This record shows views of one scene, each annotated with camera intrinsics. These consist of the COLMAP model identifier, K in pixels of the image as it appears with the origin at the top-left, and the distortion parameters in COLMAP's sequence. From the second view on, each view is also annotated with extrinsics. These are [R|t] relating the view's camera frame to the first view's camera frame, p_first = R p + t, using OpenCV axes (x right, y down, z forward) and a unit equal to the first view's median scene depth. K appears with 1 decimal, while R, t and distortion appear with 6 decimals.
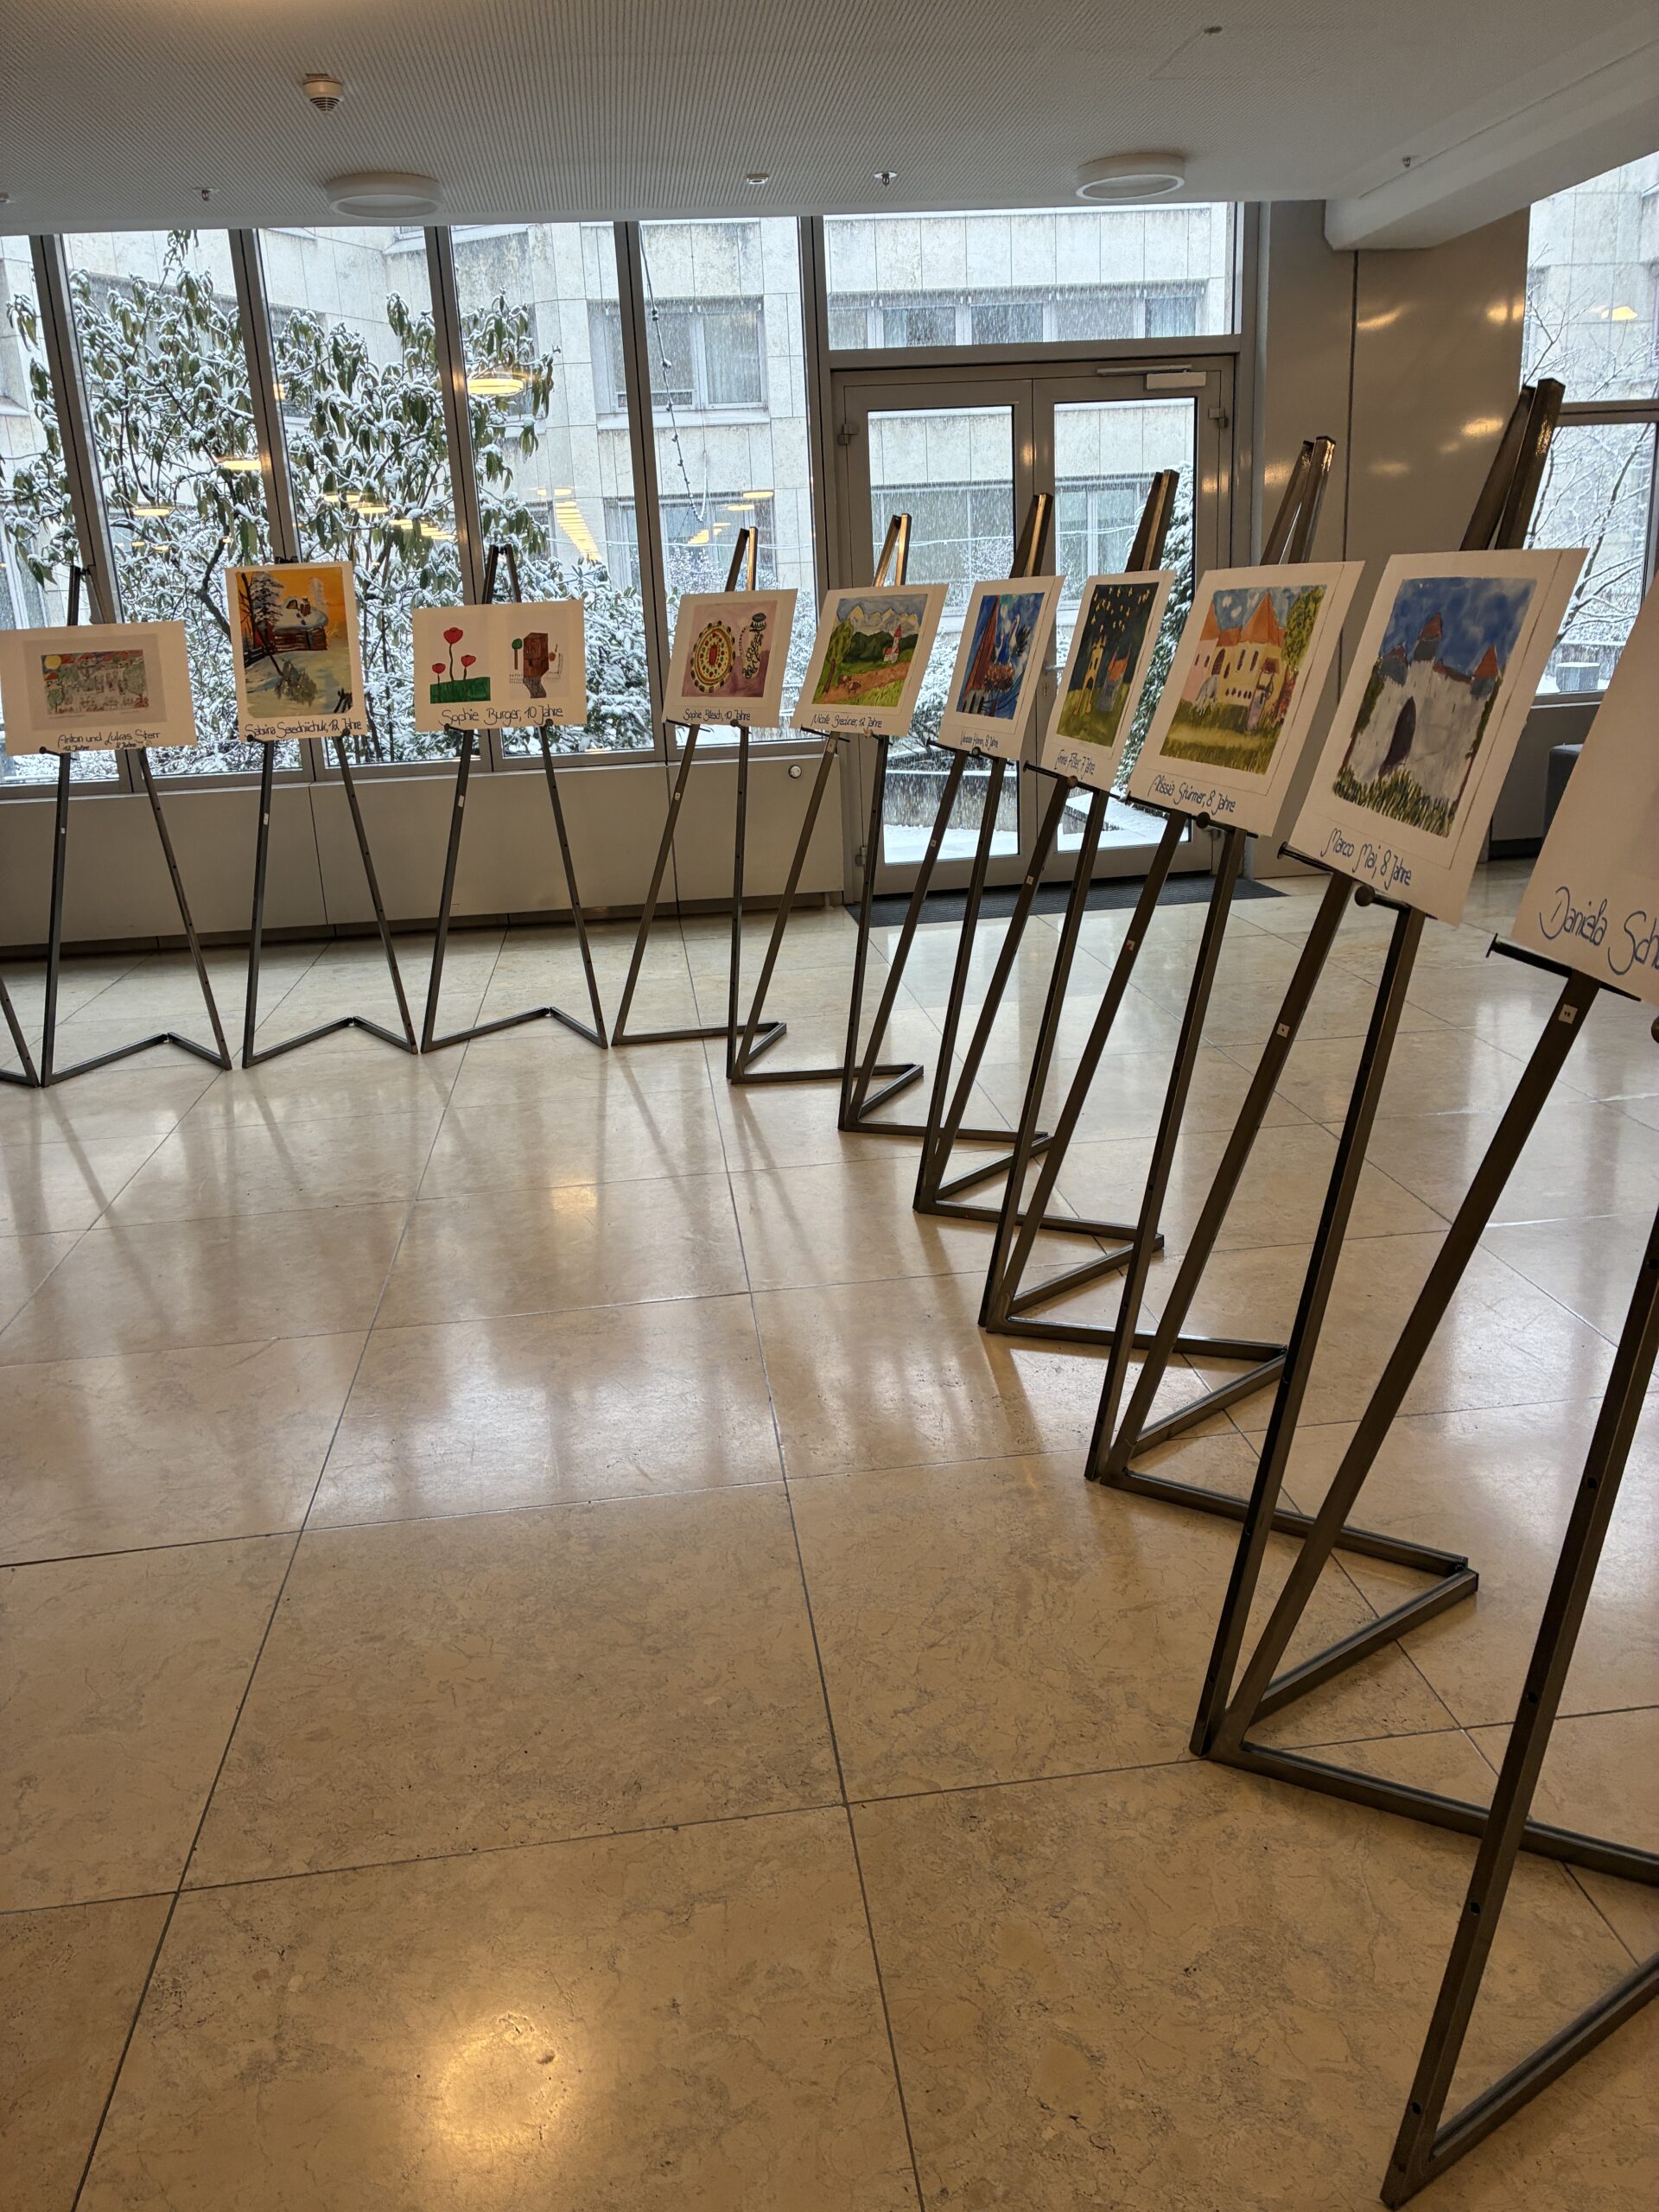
lens RADIAL K [[1679.8, 0, 829.5], [0, 1679.8, 1106.0], [0, 0, 1]] dist [-0.003335, -0.002670]
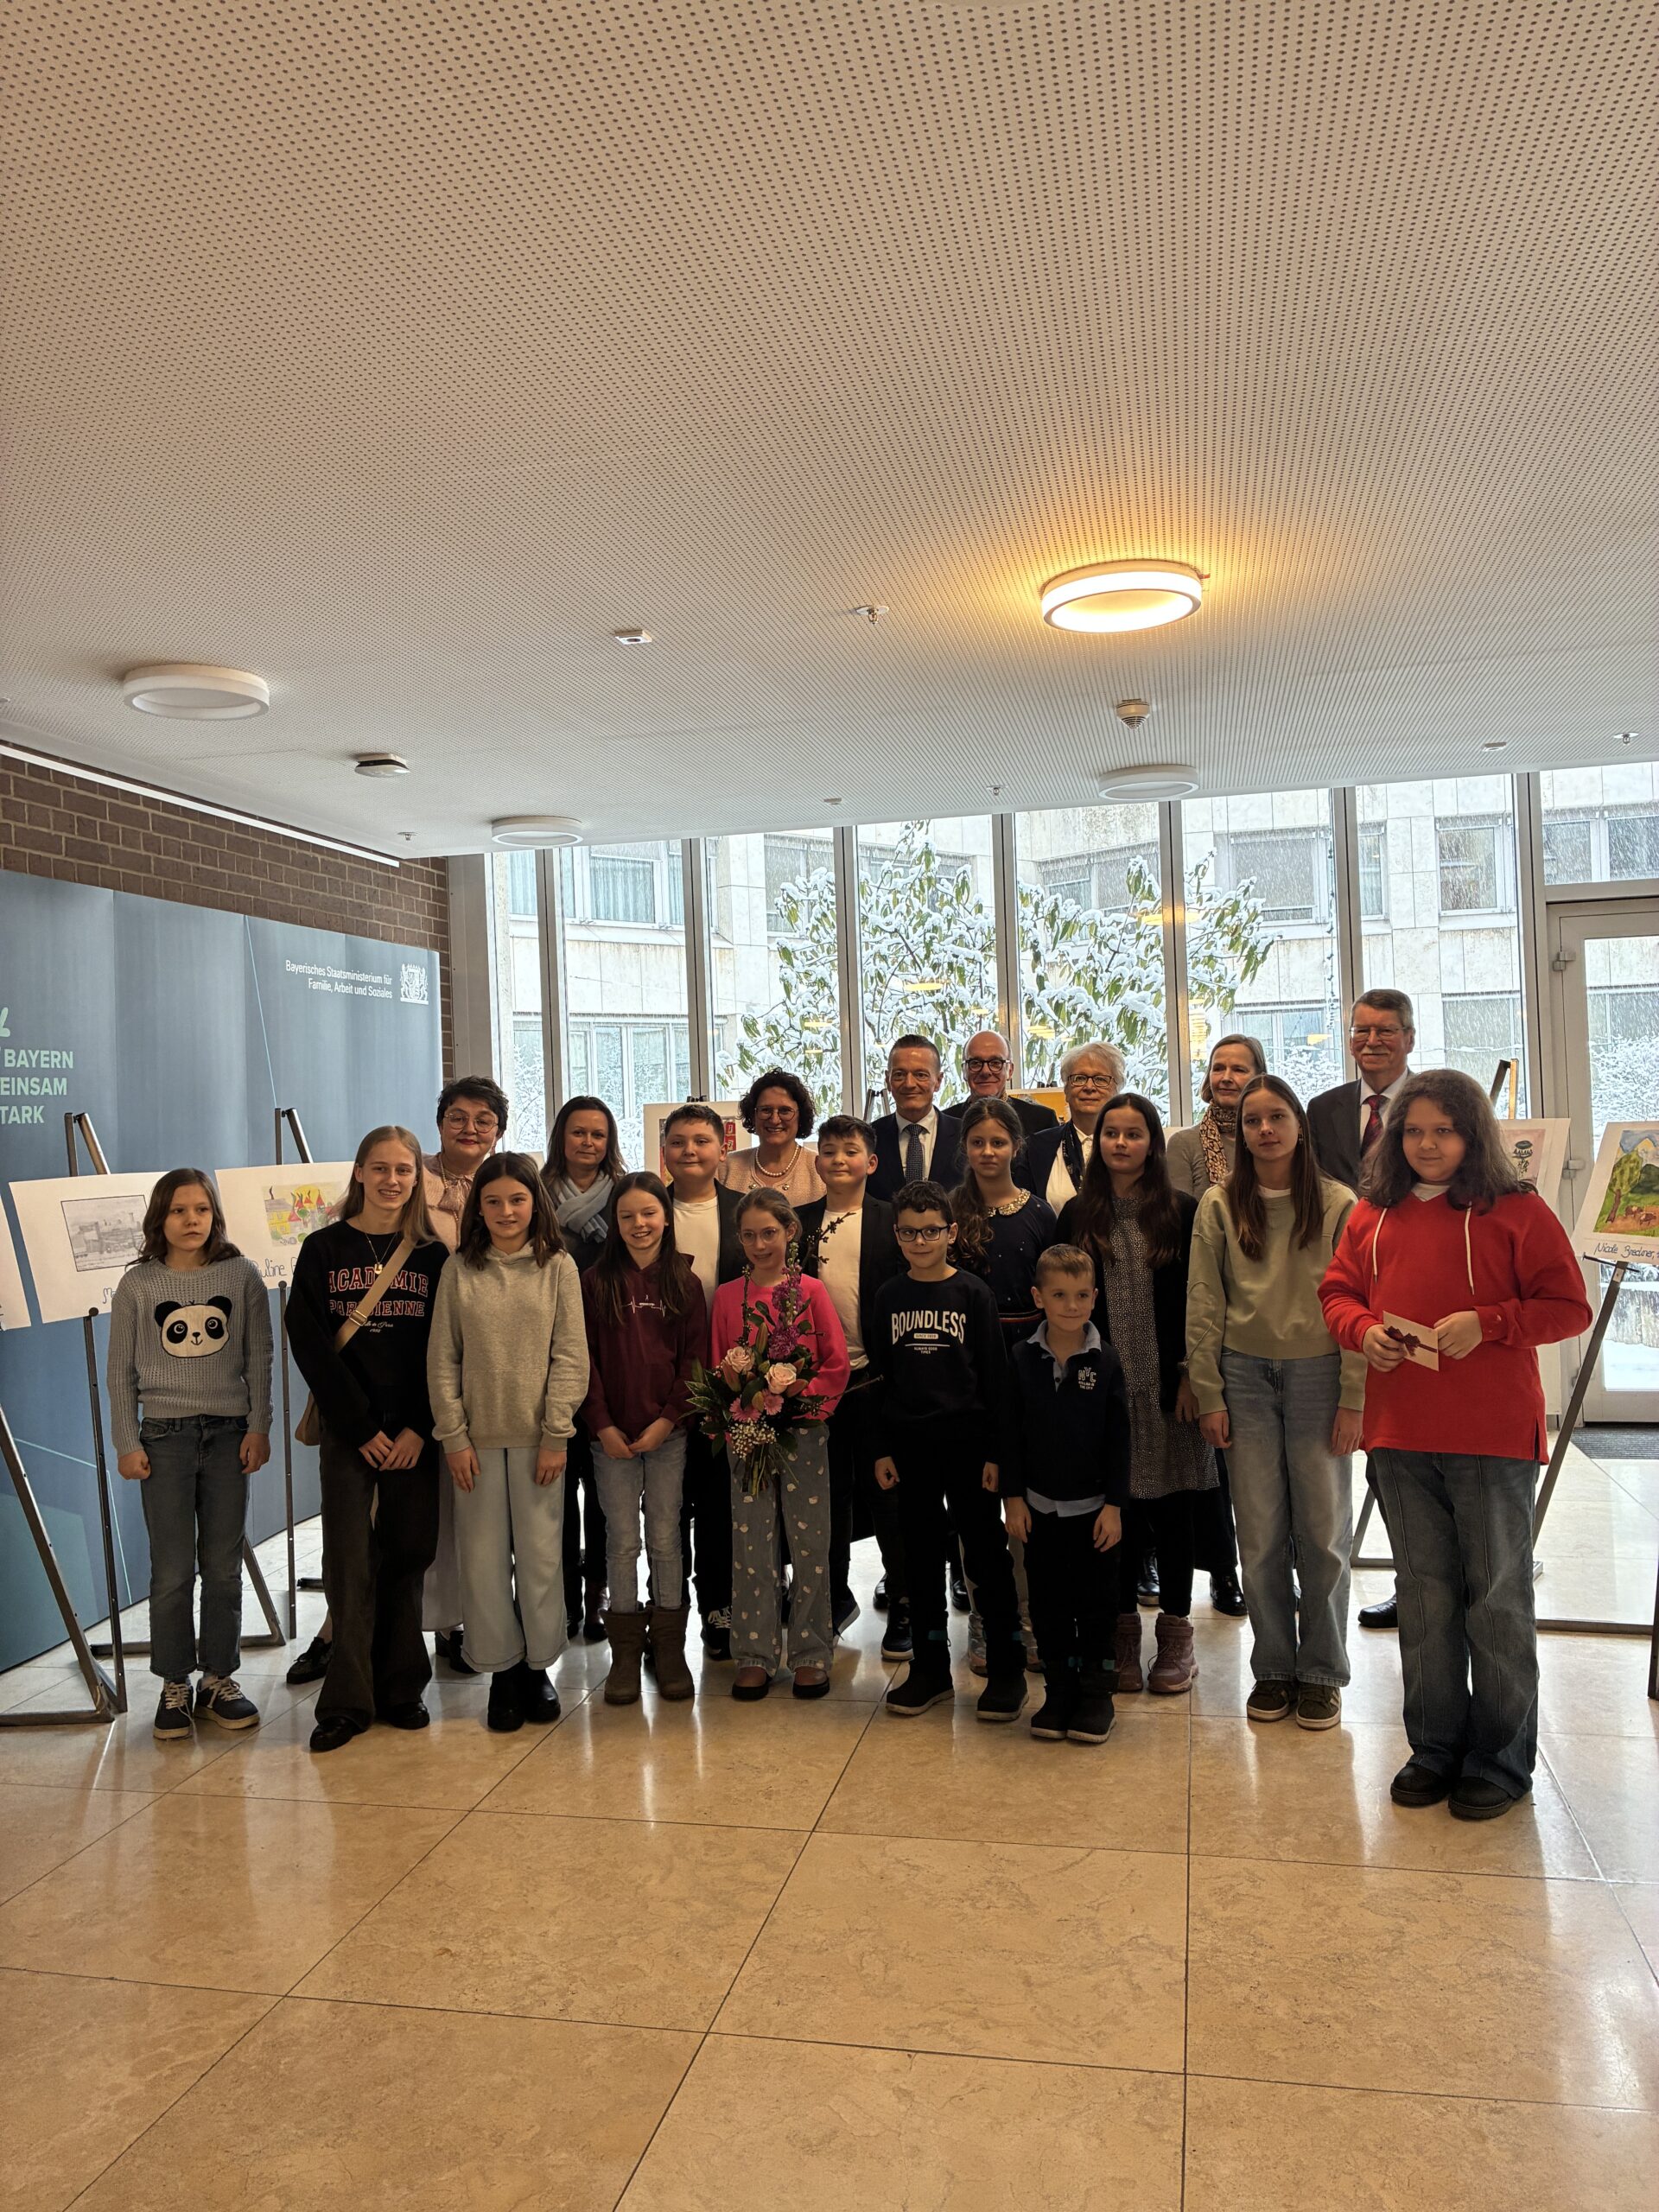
lens RADIAL K [[1679.8, 0, 829.5], [0, 1679.8, 1106.0], [0, 0, 1]] dist [-0.003335, -0.002670]
pose [[0.942298, 0.006746, -0.334708, -0.105718], [-0.100387, 0.959483, -0.263277, -0.005113], [0.319371, 0.281686, 0.904796, -0.061525]]
